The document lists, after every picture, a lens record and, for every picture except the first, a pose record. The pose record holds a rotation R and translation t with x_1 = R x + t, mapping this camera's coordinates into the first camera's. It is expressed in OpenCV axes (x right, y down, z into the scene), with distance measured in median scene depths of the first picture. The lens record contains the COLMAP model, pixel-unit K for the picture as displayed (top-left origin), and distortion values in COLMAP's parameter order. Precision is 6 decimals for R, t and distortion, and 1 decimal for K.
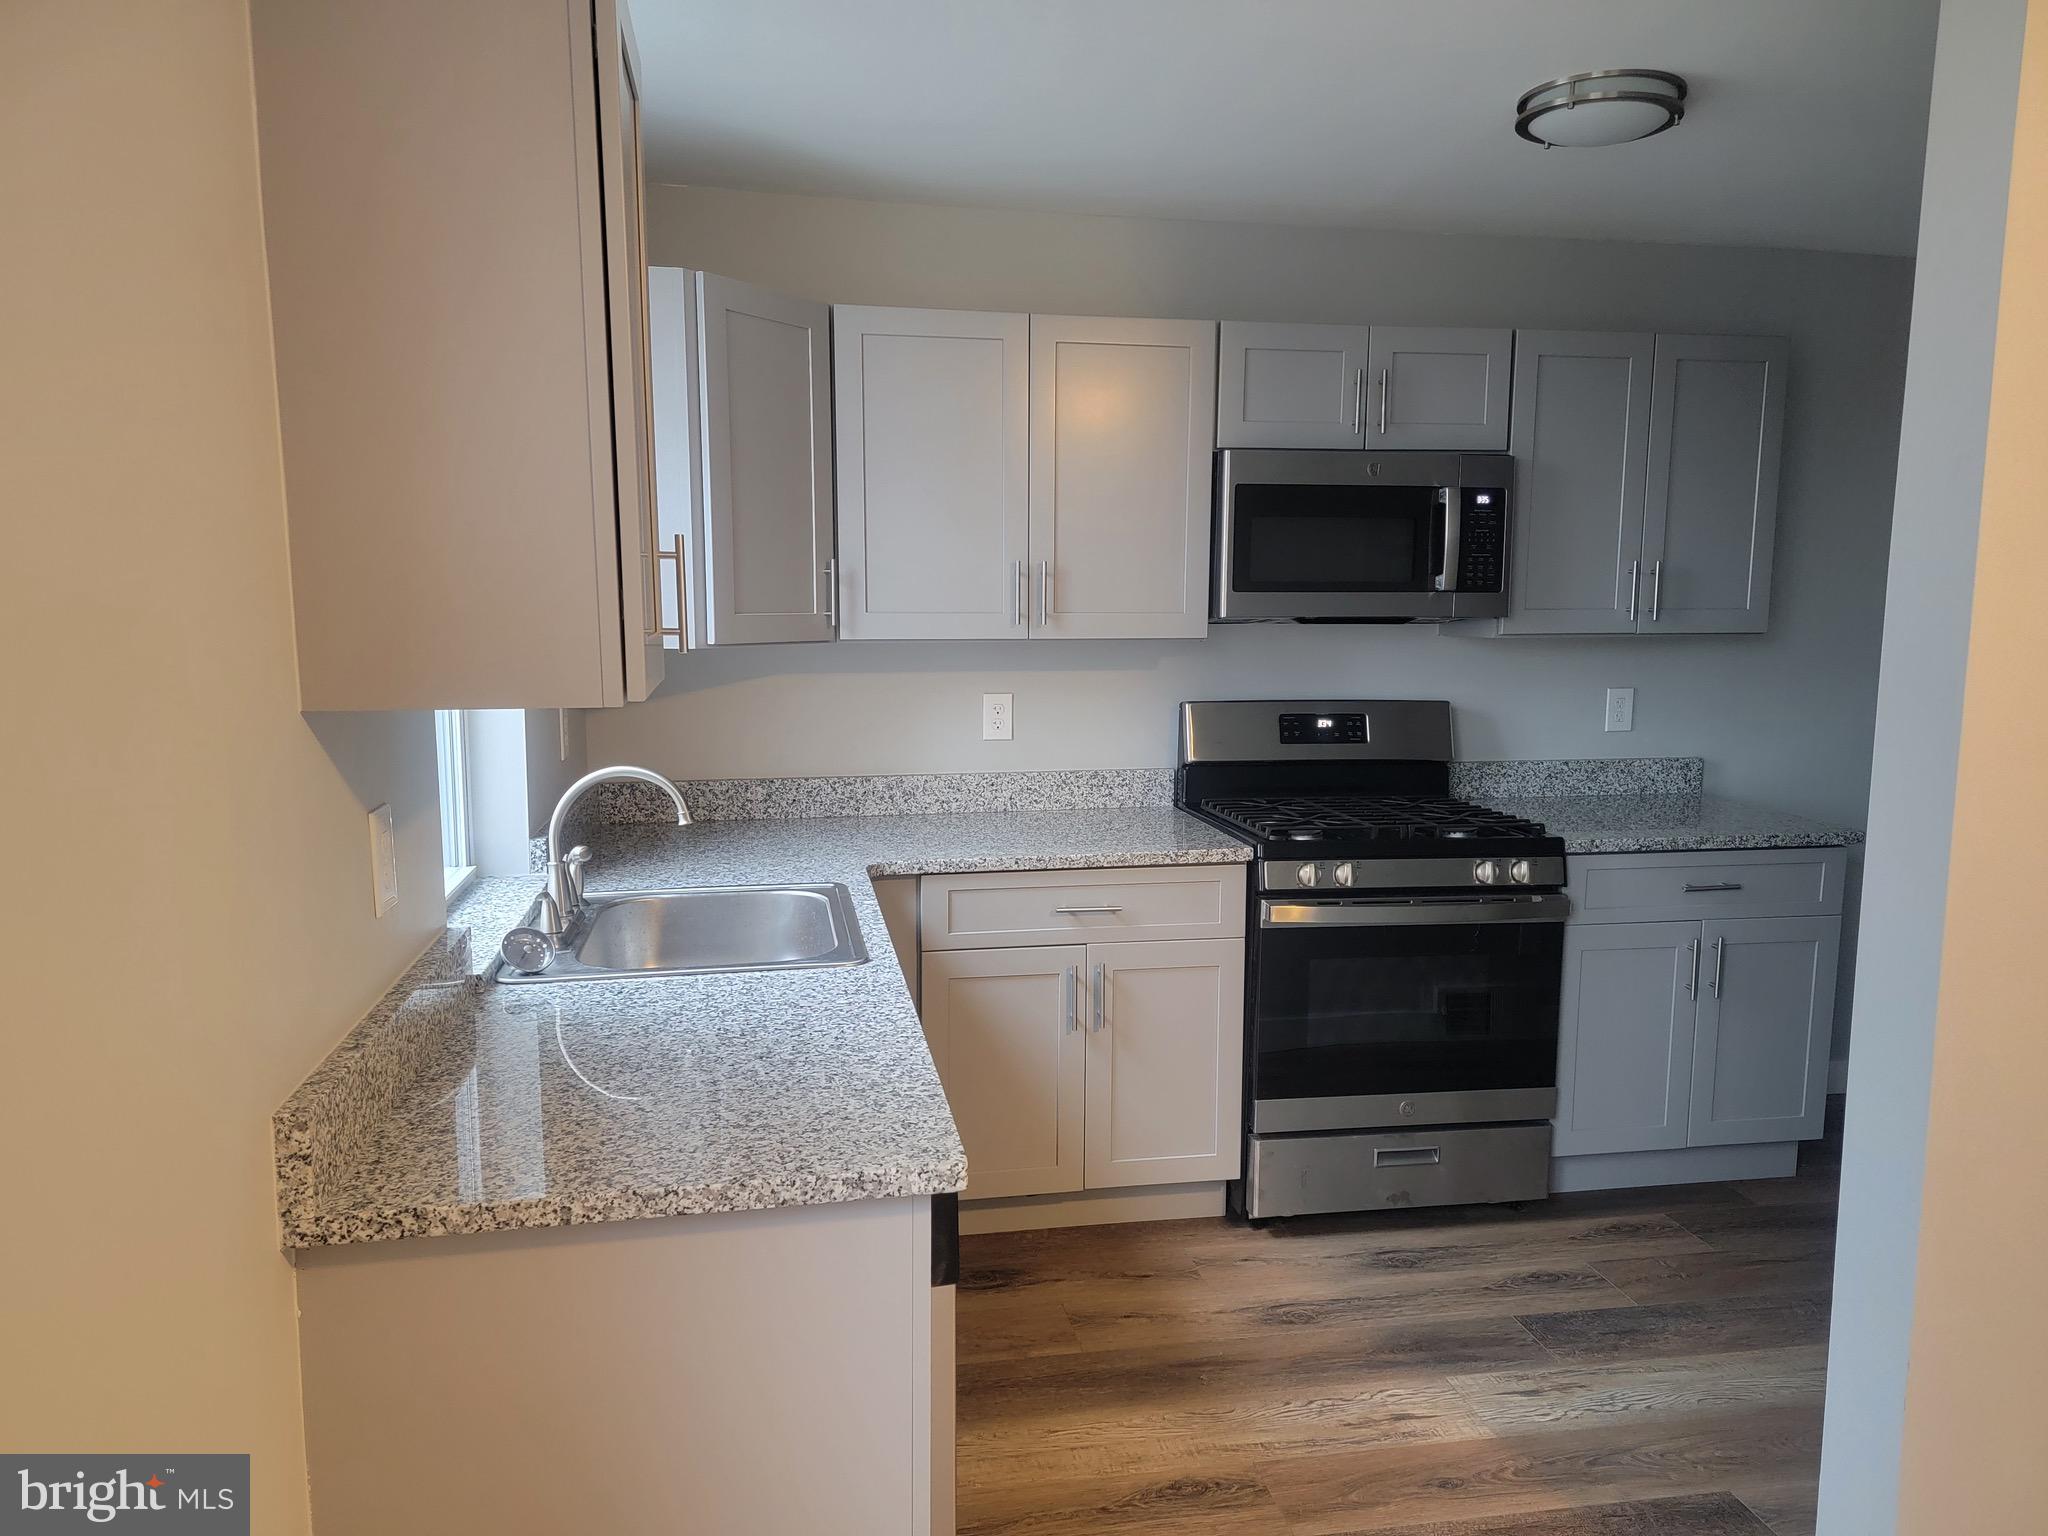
lens RADIAL K [[1401.6, 0, 1025.6], [0, 1401.6, 778.5], [0, 0, 1]] dist [0.089056, -0.079600]
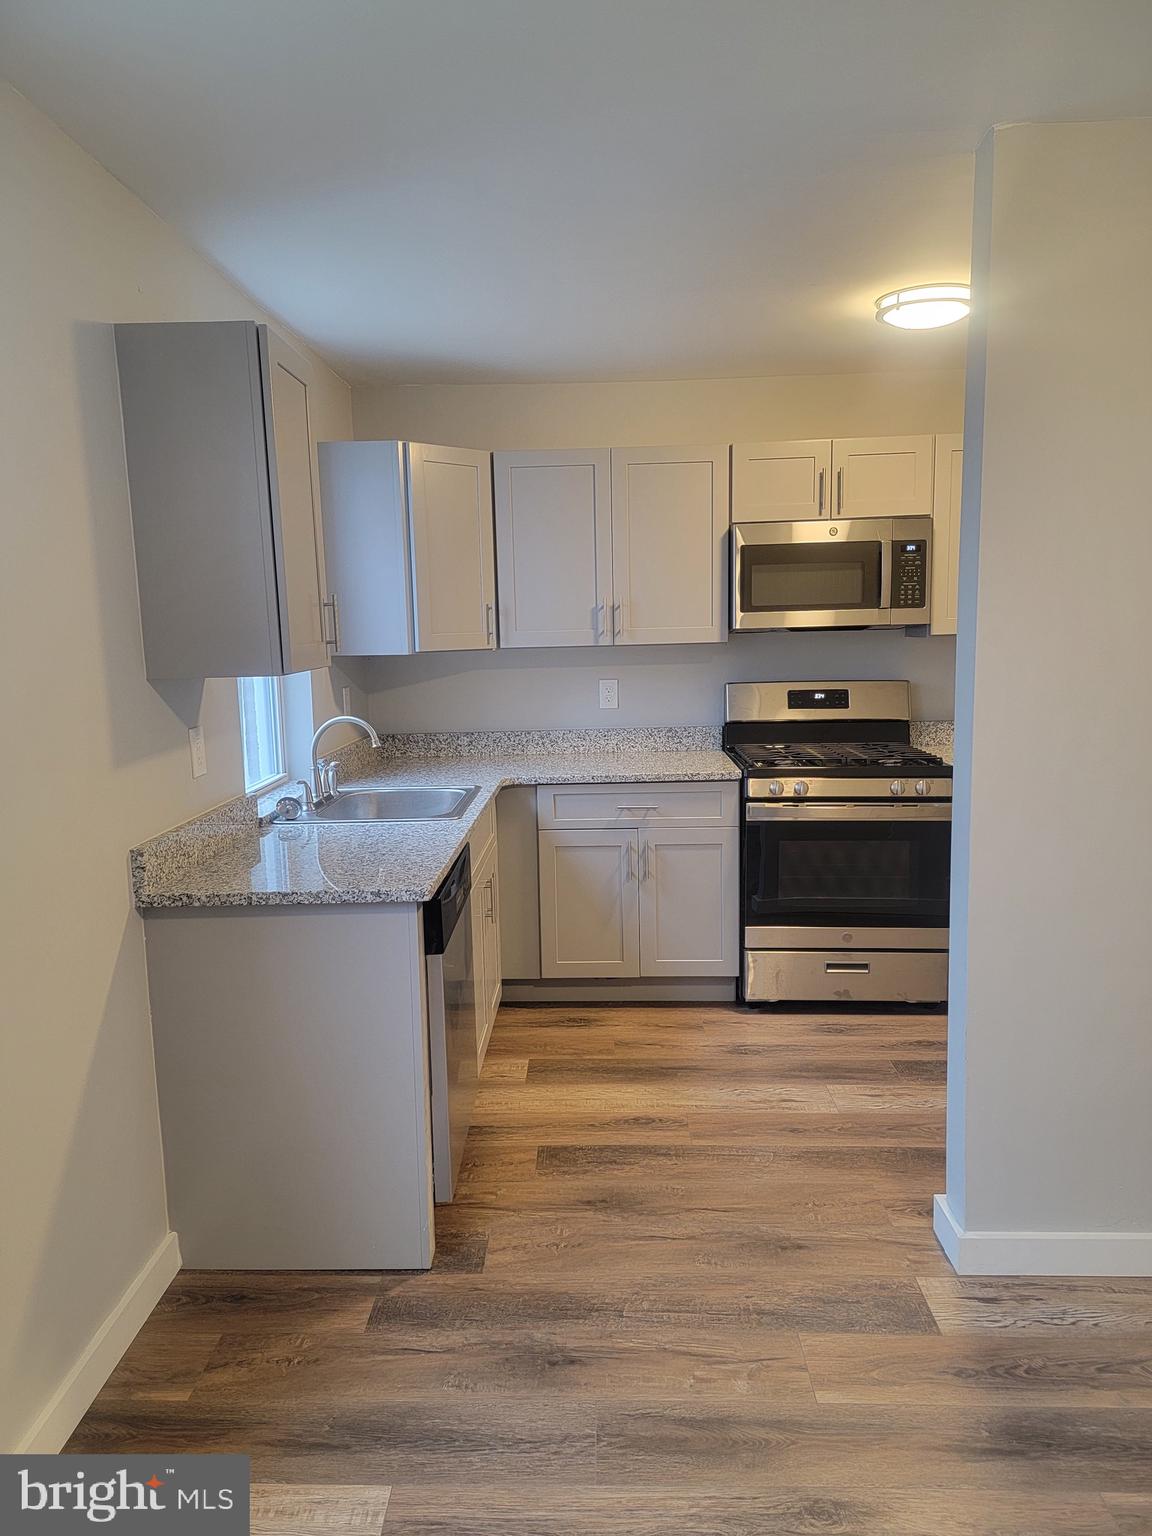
lens RADIAL K [[1051.2, 0, 569.4], [0, 1051.2, 770.3], [0, 0, 1]] dist [0.089056, -0.079600]
pose [[0.976267, 0.004235, -0.216528, 0.231913], [-0.001722, 0.999929, 0.011797, 0.034680], [0.216563, -0.011144, 0.976205, -0.229357]]
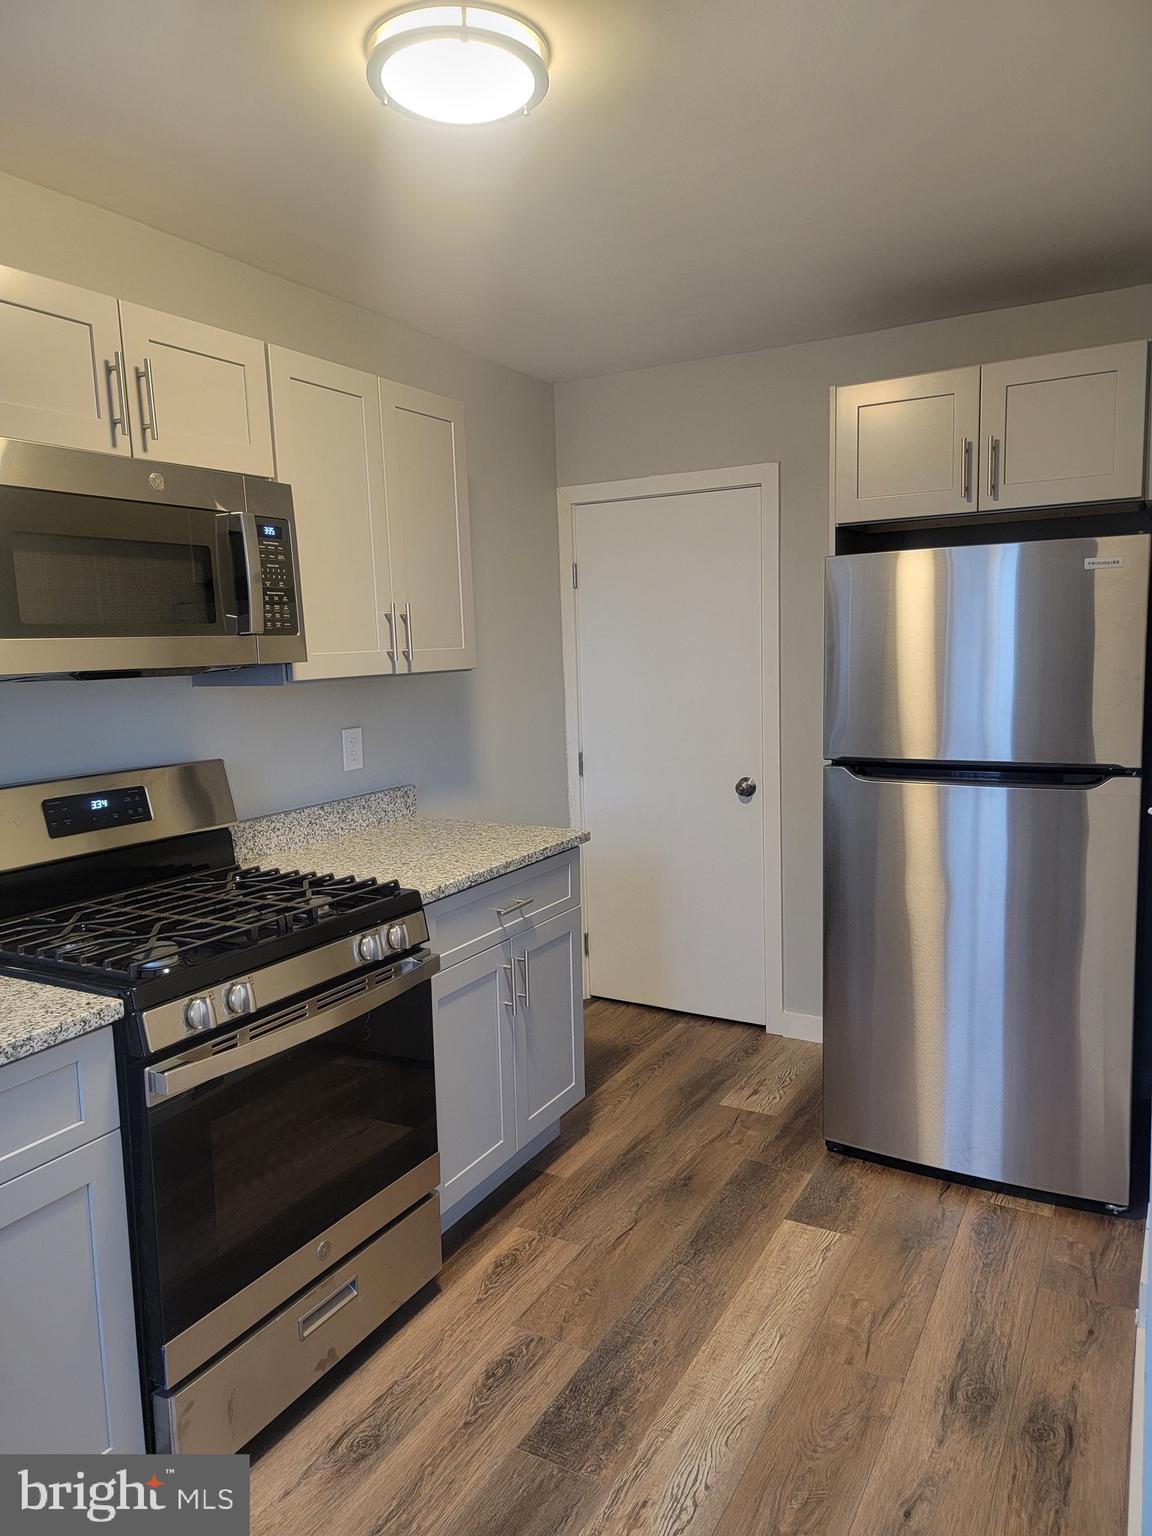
lens RADIAL K [[1051.2, 0, 569.4], [0, 1051.2, 770.3], [0, 0, 1]] dist [0.089056, -0.079600]
pose [[0.643605, -0.120604, 0.755796, -0.082746], [0.134956, 0.989916, 0.043041, -0.057064], [-0.753366, 0.074298, 0.653391, 0.478602]]
